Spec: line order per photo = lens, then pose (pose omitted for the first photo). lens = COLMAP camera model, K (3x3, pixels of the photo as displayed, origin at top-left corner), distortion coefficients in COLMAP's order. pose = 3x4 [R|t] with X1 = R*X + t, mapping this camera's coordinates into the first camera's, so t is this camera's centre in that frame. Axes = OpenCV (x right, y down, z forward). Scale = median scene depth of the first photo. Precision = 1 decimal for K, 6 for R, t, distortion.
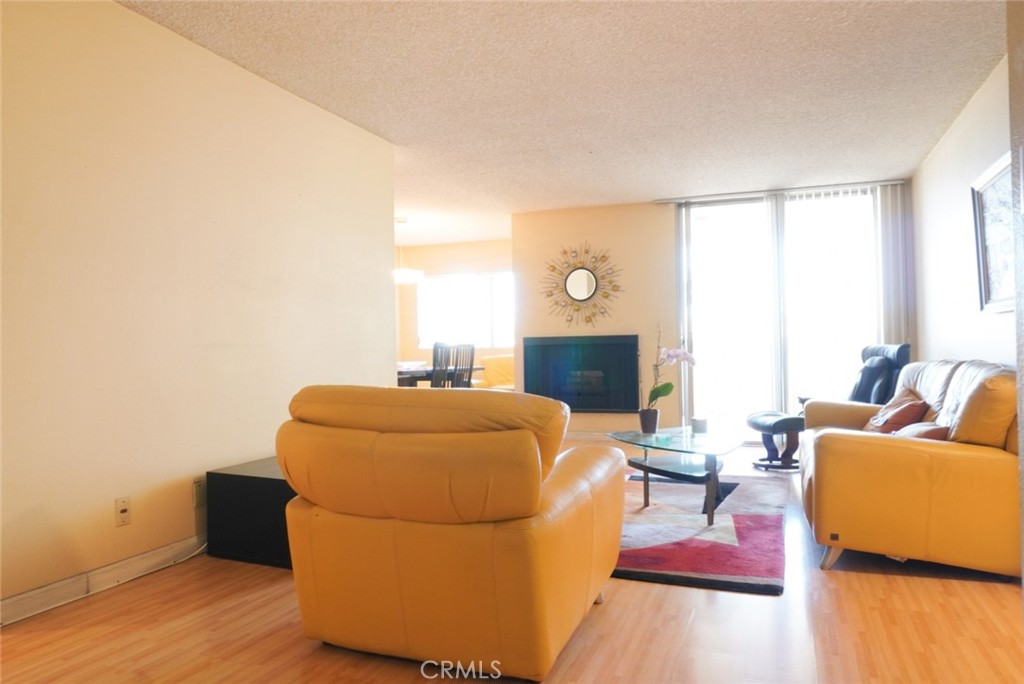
lens RADIAL K [[684.0, 0, 512.0], [0, 684.0, 342.0], [0, 0, 1]] dist [-0.053034, 0.044176]
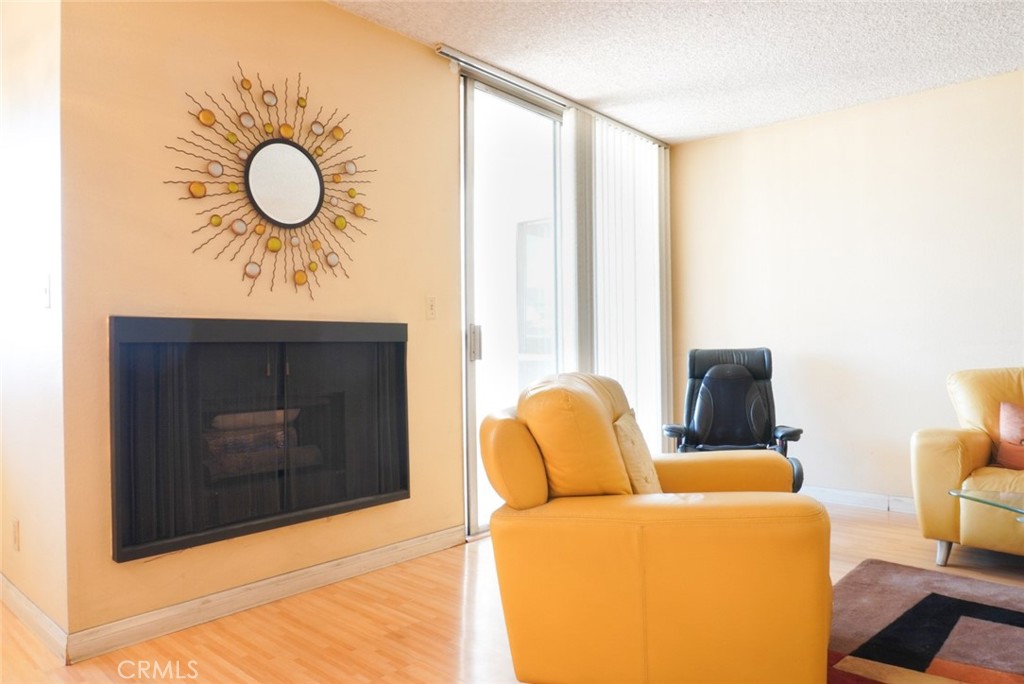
lens RADIAL K [[684.0, 0, 512.0], [0, 684.0, 342.0], [0, 0, 1]] dist [-0.053034, 0.044176]
pose [[0.344942, 0.016246, 0.938484, -0.210293], [-0.008389, 0.999864, -0.014226, 0.007879], [-0.938587, -0.002966, 0.345031, 0.763221]]
